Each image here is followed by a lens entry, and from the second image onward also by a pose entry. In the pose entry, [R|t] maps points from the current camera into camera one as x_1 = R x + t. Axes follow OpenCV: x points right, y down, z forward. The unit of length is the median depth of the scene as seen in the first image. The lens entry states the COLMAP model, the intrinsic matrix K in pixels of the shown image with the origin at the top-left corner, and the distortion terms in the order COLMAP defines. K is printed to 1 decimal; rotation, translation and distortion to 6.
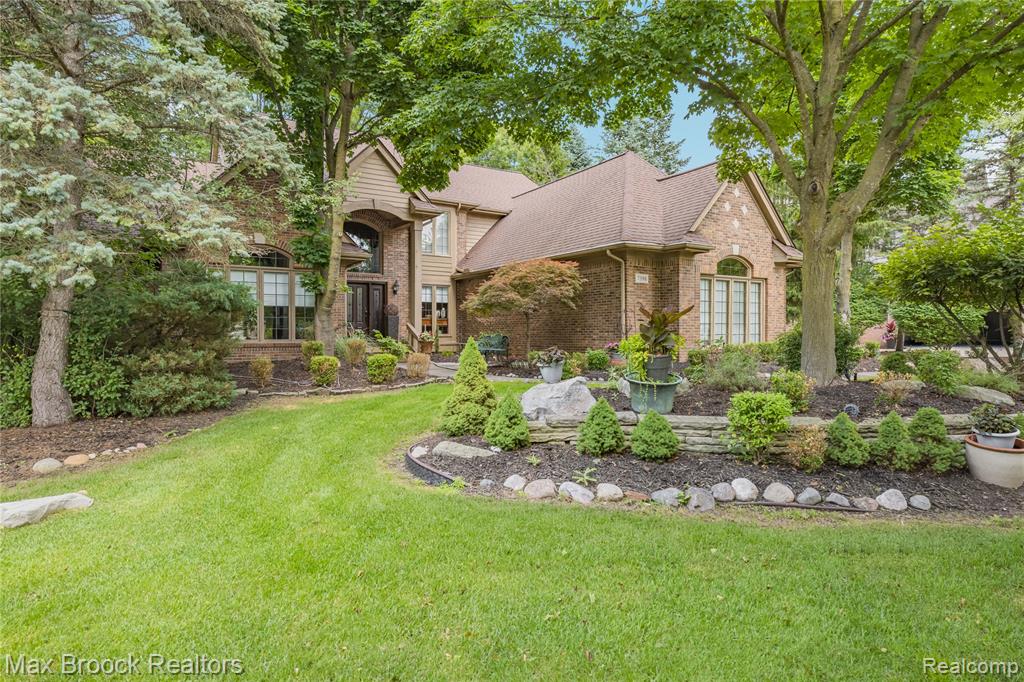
lens RADIAL K [[557.1, 0, 508.2], [0, 557.1, 338.6], [0, 0, 1]] dist [-0.002097, -0.000472]
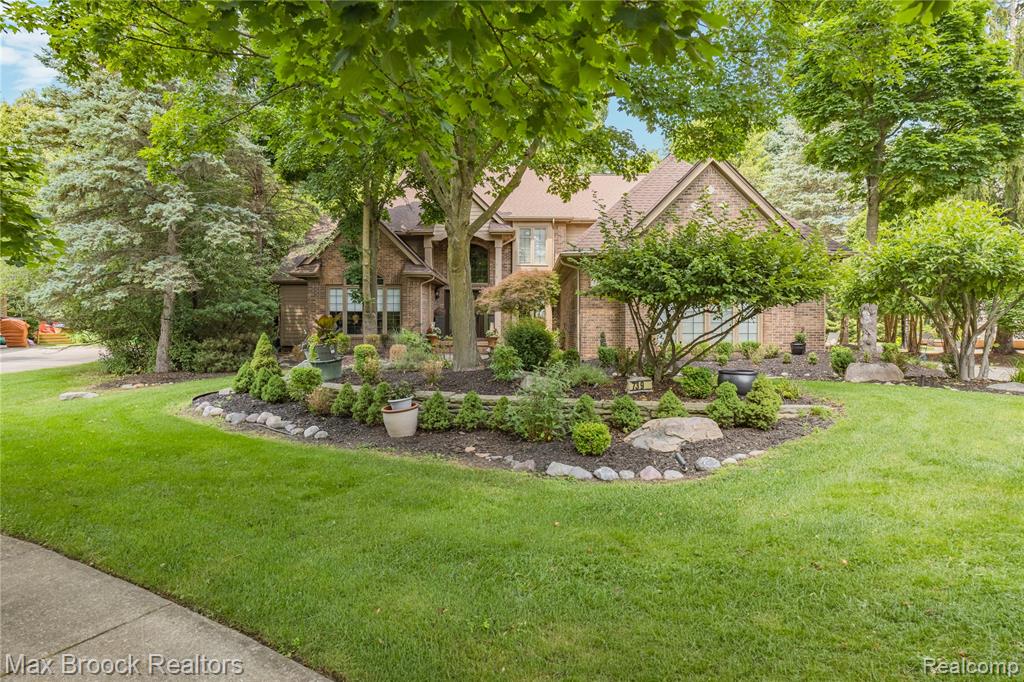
lens RADIAL K [[557.1, 0, 508.5], [0, 557.1, 342.3], [0, 0, 1]] dist [-0.002097, -0.000472]
pose [[0.832322, 0.016868, -0.554035, 0.683703], [-0.011118, 0.999844, 0.013740, -0.002397], [0.554180, -0.005276, 0.832380, -0.019363]]
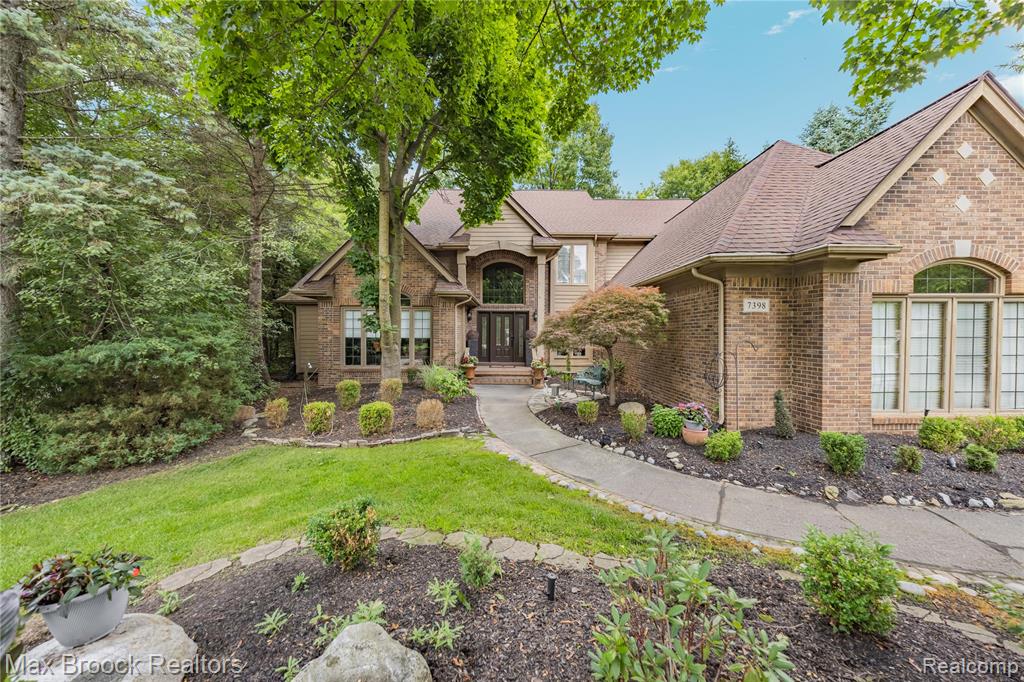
lens RADIAL K [[372.5, 0, 509.9], [0, 372.5, 336.8], [0, 0, 1]] dist [-0.006667, 0.000027]
pose [[0.848366, 0.009228, -0.529330, 0.219149], [-0.011107, 0.999938, -0.000369, -0.063705], [0.529294, 0.006192, 0.848416, 0.437329]]
